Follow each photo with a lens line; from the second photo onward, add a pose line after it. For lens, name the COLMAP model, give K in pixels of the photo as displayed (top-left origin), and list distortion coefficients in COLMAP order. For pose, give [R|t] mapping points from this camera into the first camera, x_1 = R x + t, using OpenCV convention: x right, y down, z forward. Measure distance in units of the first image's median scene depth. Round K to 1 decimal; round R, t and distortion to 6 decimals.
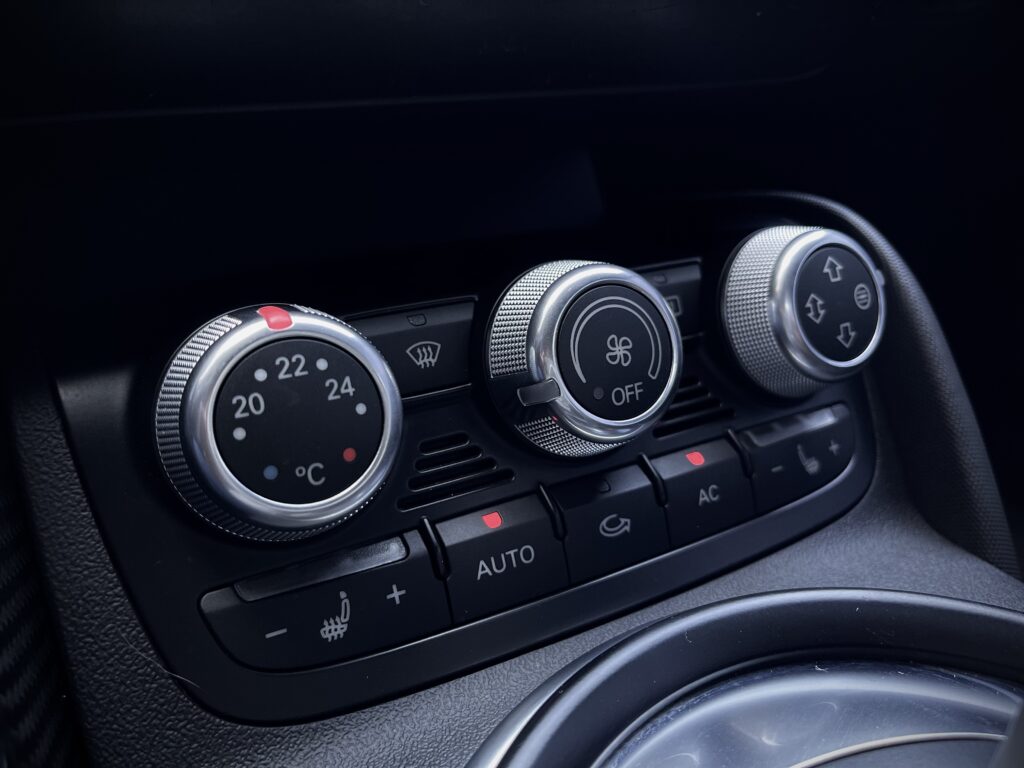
lens RADIAL K [[961.4, 0, 512.0], [0, 961.4, 384.0], [0, 0, 1]] dist [0.099526, -0.003056]
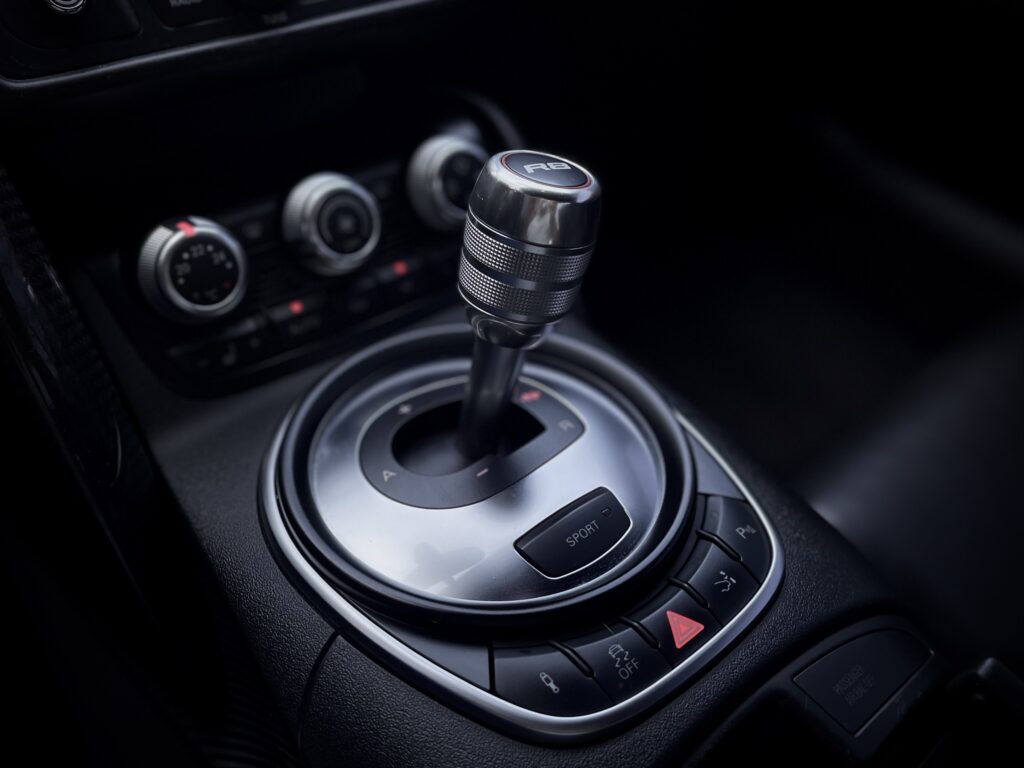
lens RADIAL K [[961.4, 0, 512.0], [0, 961.4, 384.0], [0, 0, 1]] dist [0.099526, -0.003056]
pose [[0.984065, -0.100074, 0.146970, 0.124872], [0.064288, 0.970910, 0.230655, -0.166344], [-0.165778, -0.217531, 0.961872, -1.249054]]
